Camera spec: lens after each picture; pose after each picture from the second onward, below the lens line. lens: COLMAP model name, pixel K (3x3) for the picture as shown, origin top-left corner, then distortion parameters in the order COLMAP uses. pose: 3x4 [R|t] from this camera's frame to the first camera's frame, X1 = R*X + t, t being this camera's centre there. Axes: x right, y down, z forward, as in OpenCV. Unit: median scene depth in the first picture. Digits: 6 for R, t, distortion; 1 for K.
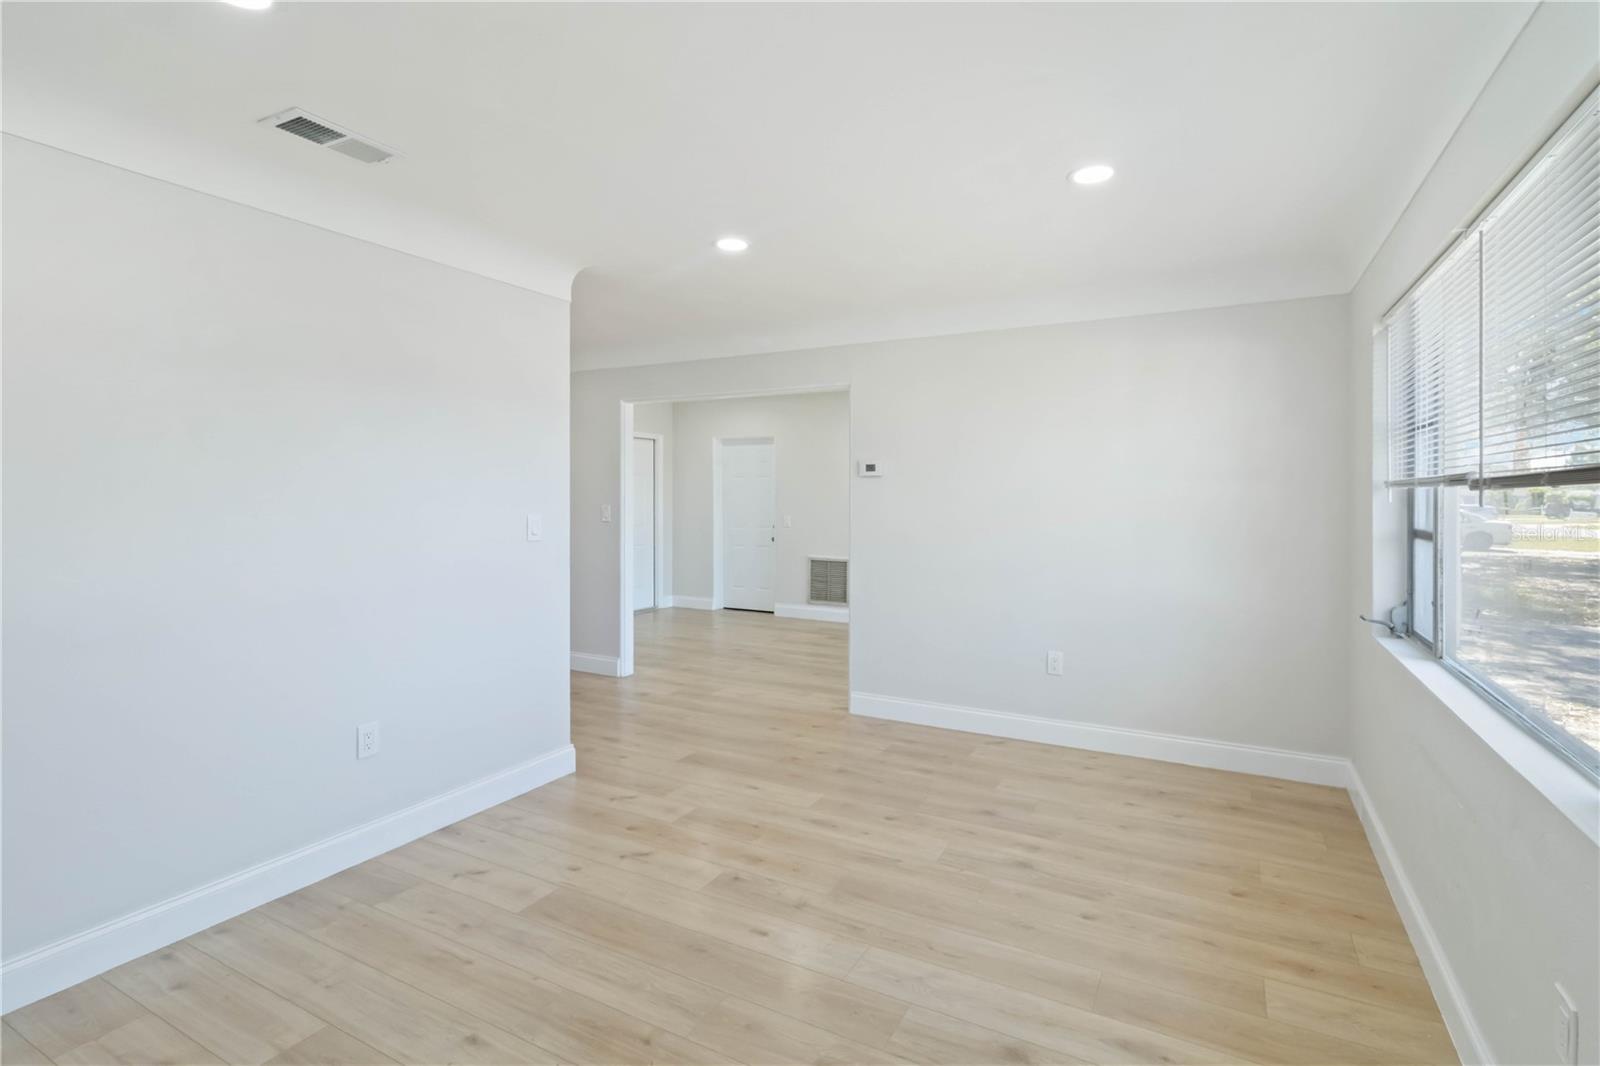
lens RADIAL K [[760.2, 0, 818.1], [0, 760.2, 508.5], [0, 0, 1]] dist [0.001593, 0.000683]
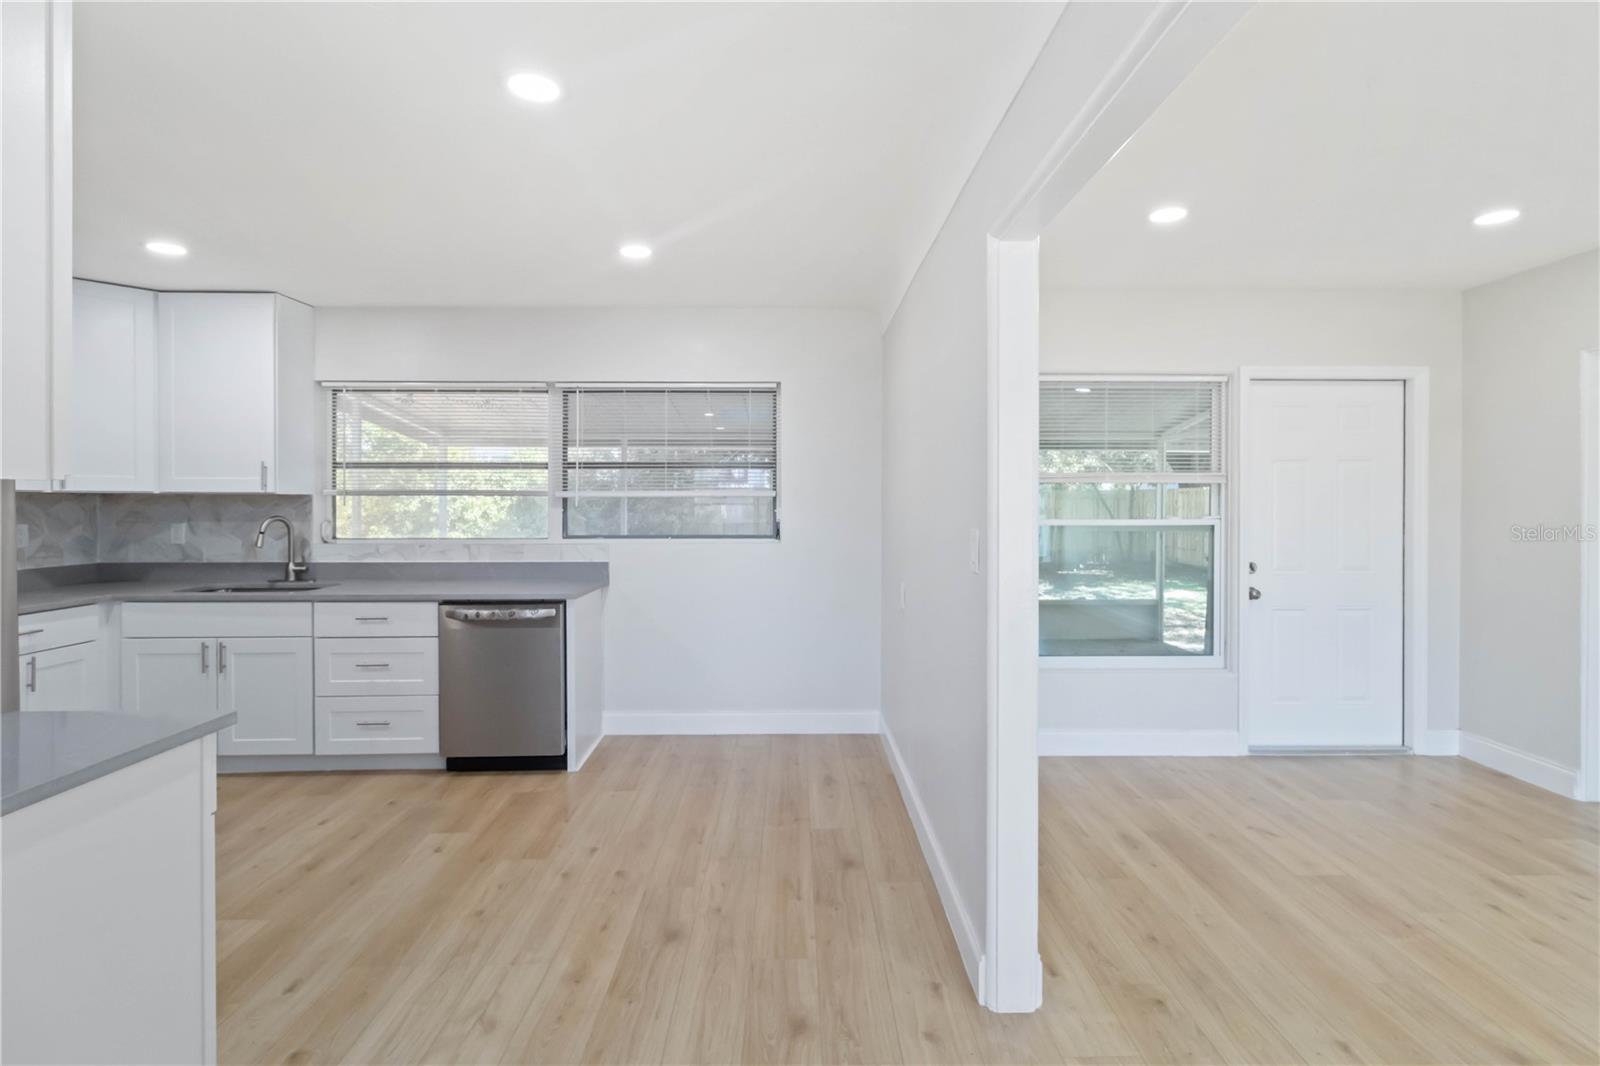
lens RADIAL K [[755.0, 0, 811.0], [0, 755.0, 502.2], [0, 0, 1]] dist [0.003278, 0.000682]
pose [[0.487711, 0.001372, -0.873004, 0.019893], [-0.016742, 0.999830, -0.007782, -0.022380], [0.872844, 0.018411, 0.487651, 1.303285]]
